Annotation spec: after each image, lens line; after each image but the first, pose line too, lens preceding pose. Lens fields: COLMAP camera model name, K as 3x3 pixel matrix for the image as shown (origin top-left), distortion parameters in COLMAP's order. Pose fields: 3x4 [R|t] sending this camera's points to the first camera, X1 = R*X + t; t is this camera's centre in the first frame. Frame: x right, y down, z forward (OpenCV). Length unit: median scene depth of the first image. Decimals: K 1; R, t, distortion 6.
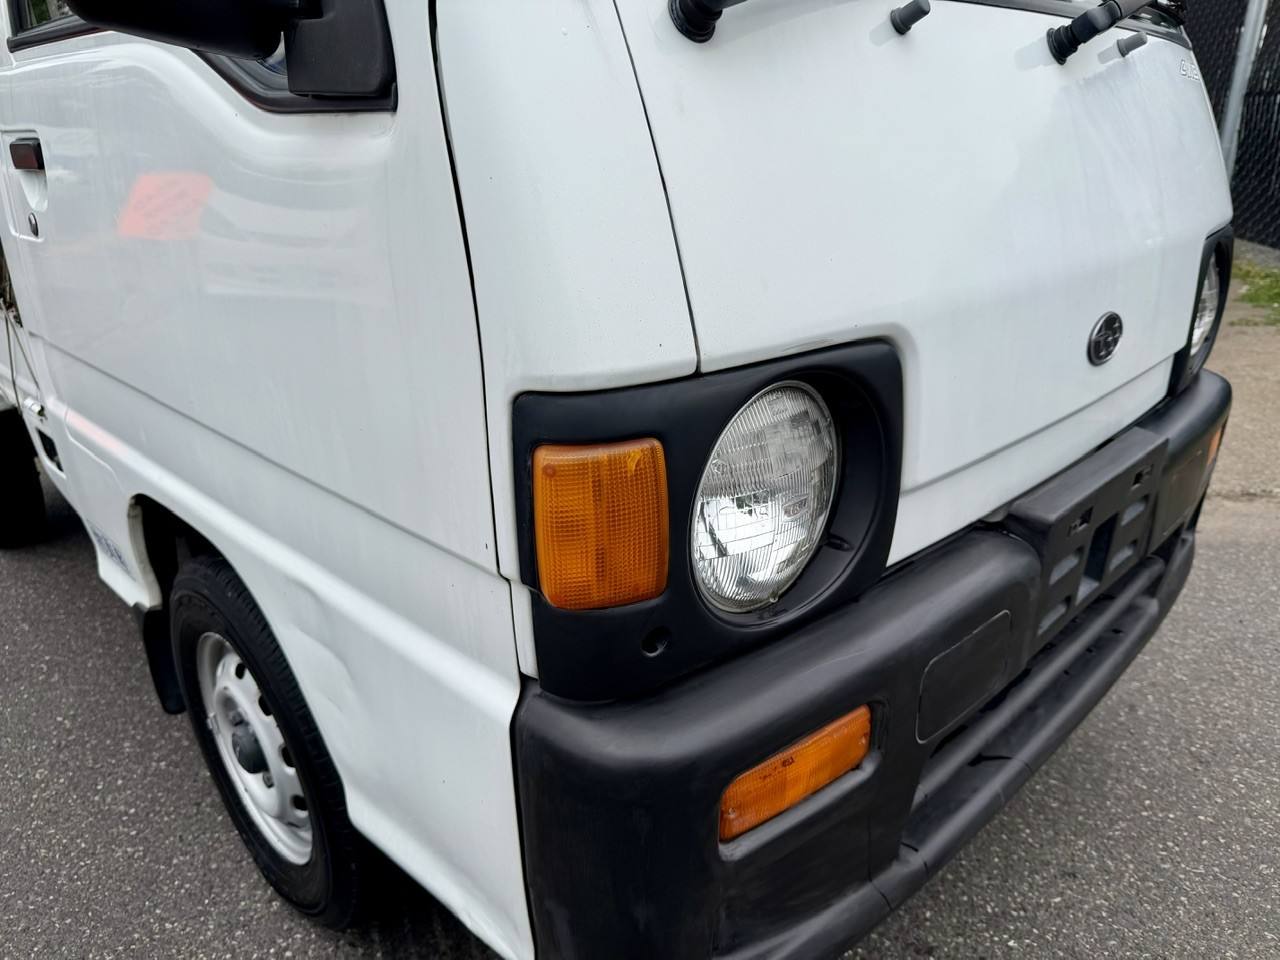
lens RADIAL K [[908.1, 0, 644.3], [0, 908.1, 488.2], [0, 0, 1]] dist [0.051922, -0.073750]
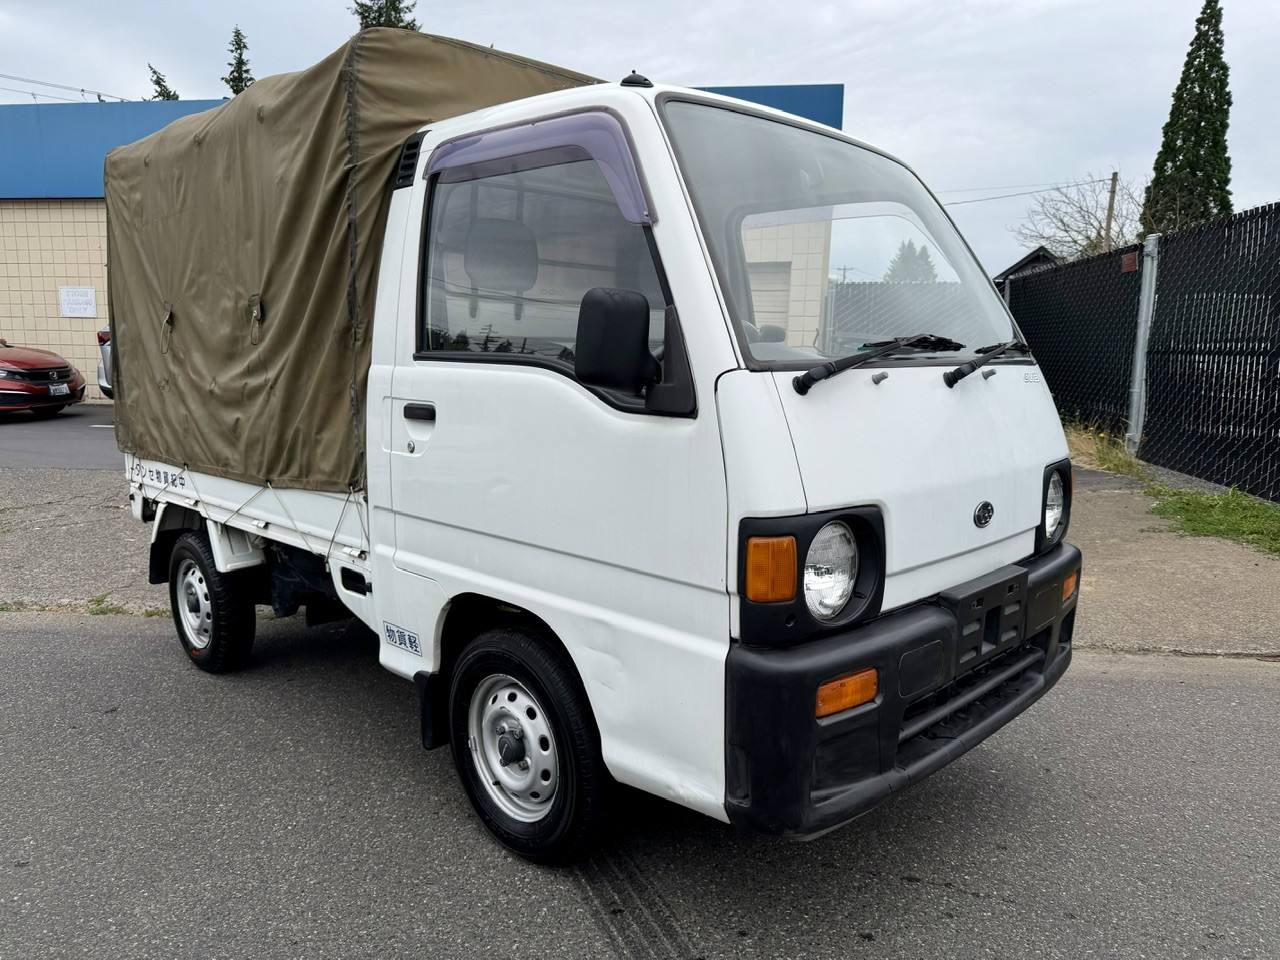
lens RADIAL K [[908.1, 0, 635.3], [0, 908.1, 481.4], [0, 0, 1]] dist [0.051922, -0.073750]
pose [[0.999789, 0.017994, 0.009959, -0.360655], [-0.015172, 0.972238, -0.233501, 0.315020], [-0.013884, 0.233300, 0.972306, -1.222564]]
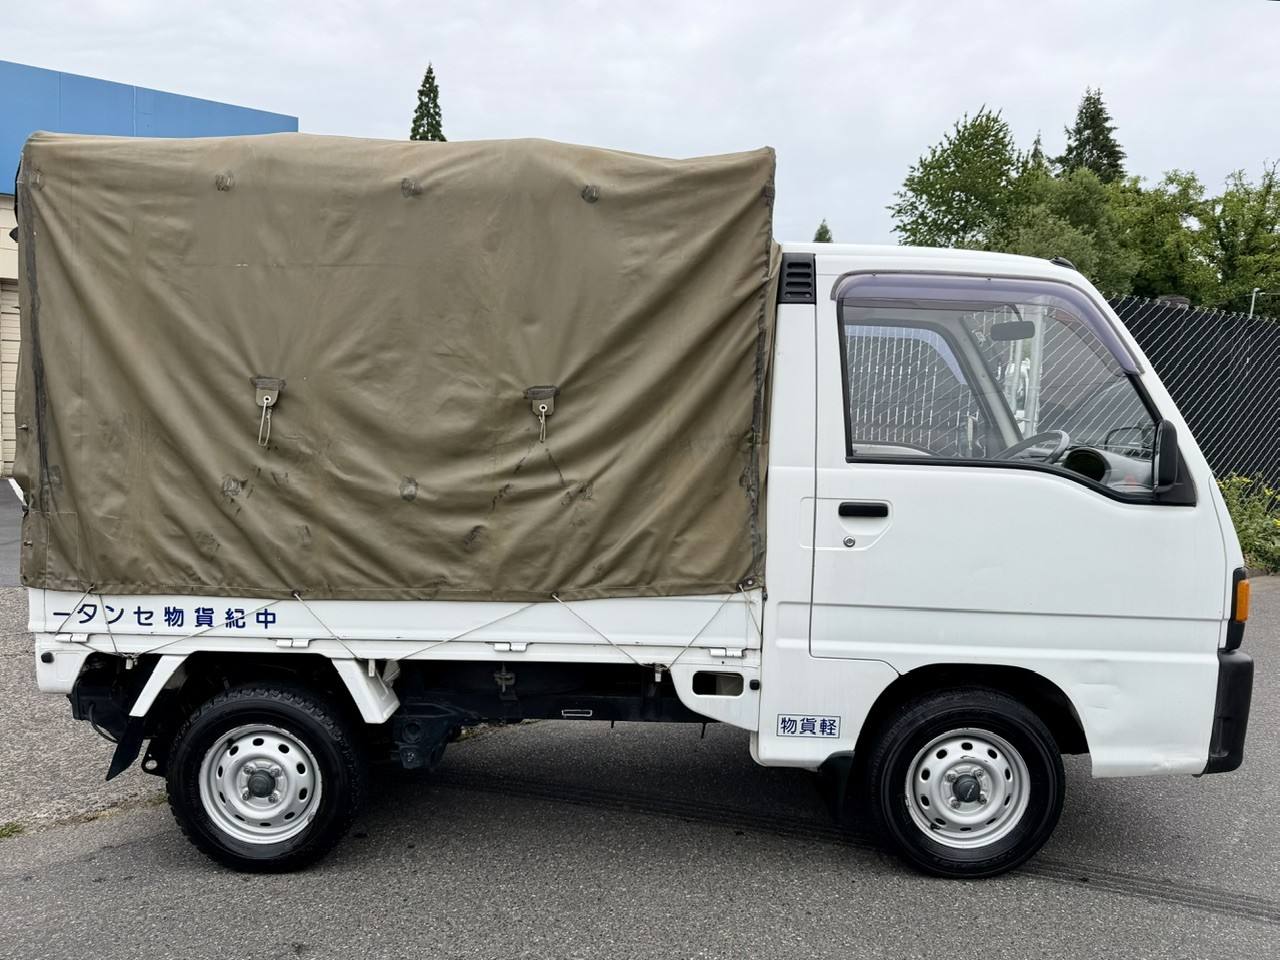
lens RADIAL K [[908.1, 0, 690.0], [0, 908.1, 490.0], [0, 0, 1]] dist [0.051922, -0.073750]
pose [[0.715331, -0.013164, 0.698662, -3.623094], [0.223068, 0.951814, -0.210456, -0.081819], [-0.662226, 0.306395, 0.683798, -0.286626]]
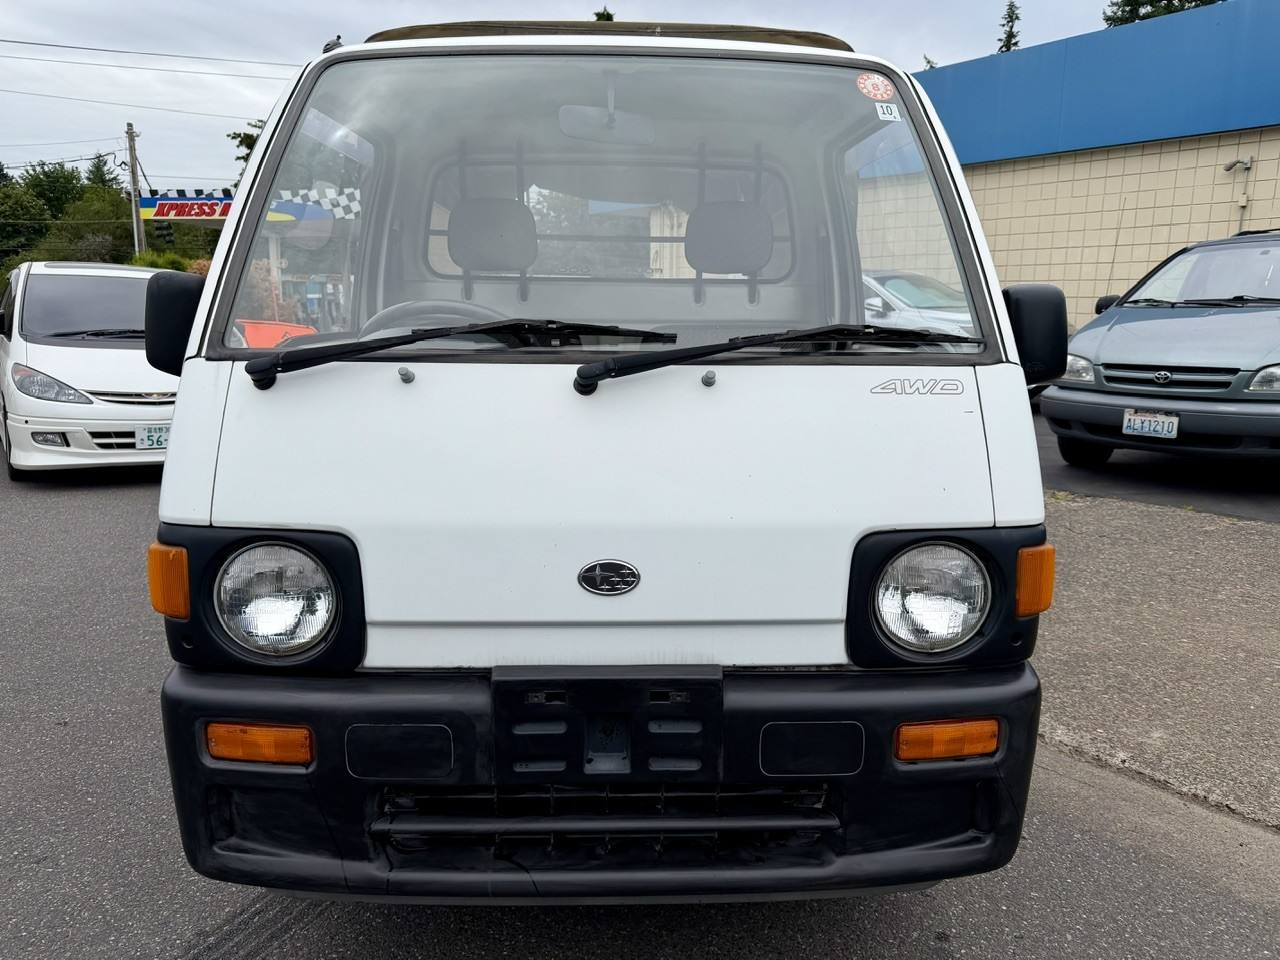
lens RADIAL K [[908.1, 0, 641.2], [0, 908.1, 486.0], [0, 0, 1]] dist [0.051922, -0.073750]
pose [[0.727895, 0.140746, -0.671088, 1.852472], [-0.269606, 0.958625, -0.091377, -0.235212], [0.630461, 0.247443, 0.735725, -0.041718]]
